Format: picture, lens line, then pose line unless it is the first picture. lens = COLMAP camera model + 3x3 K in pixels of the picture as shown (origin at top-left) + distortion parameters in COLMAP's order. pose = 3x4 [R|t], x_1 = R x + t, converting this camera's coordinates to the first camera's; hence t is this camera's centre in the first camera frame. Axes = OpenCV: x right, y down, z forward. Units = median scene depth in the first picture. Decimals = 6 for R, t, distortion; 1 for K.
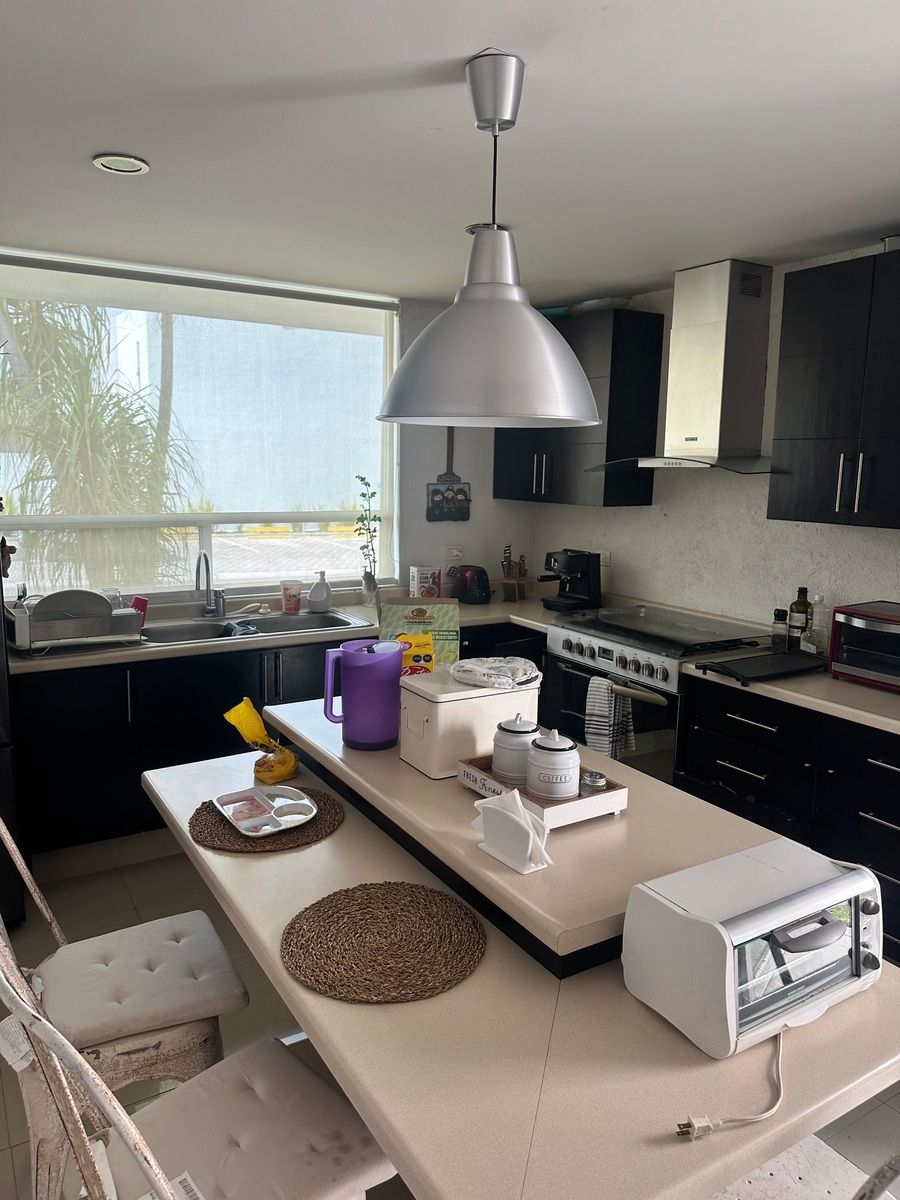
lens RADIAL K [[854.7, 0, 450.0], [0, 854.7, 600.0], [0, 0, 1]] dist [0.169293, -0.308491]
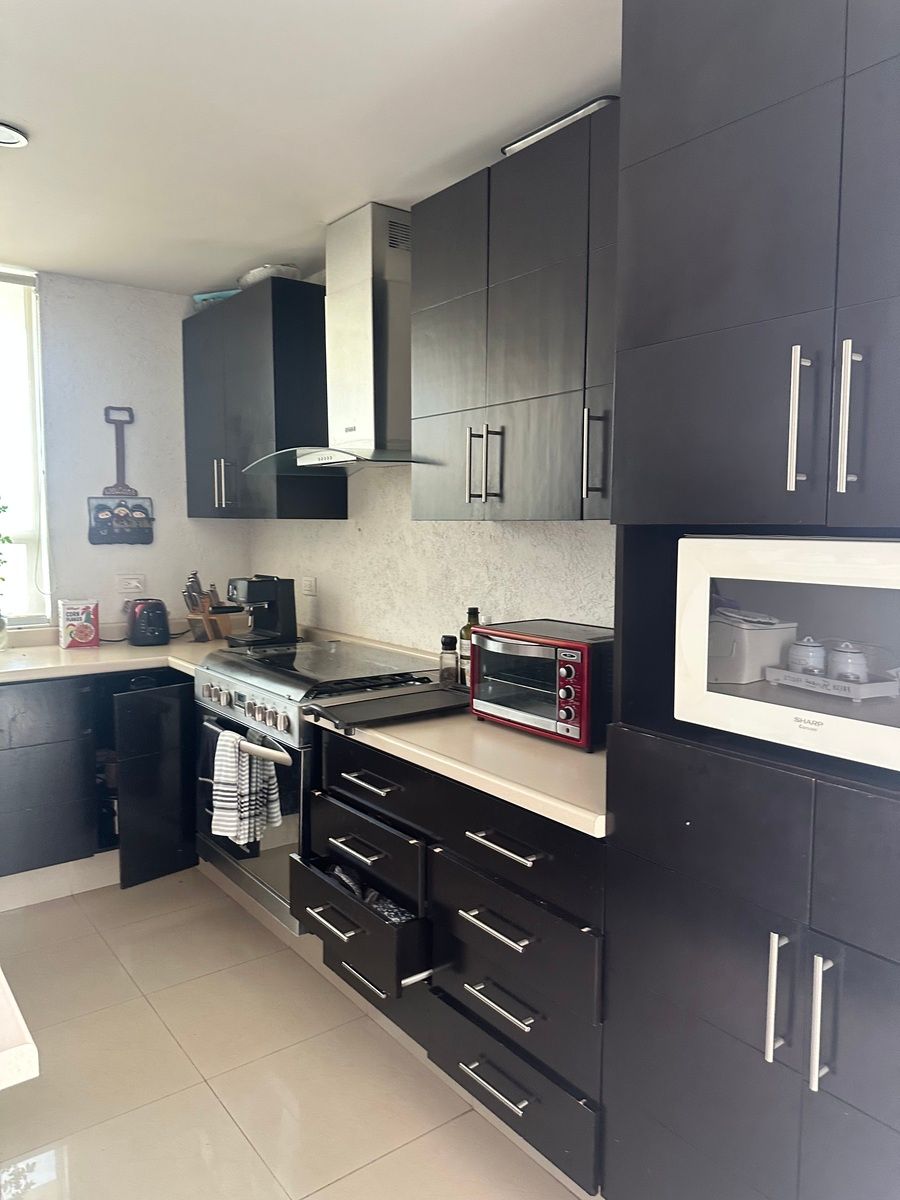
lens RADIAL K [[854.7, 0, 450.0], [0, 854.7, 600.0], [0, 0, 1]] dist [0.169293, -0.308491]
pose [[0.995041, -0.018607, 0.097713, 0.259472], [0.025117, 0.997515, -0.065821, 0.025163], [-0.096246, 0.067948, 0.993036, 0.185762]]
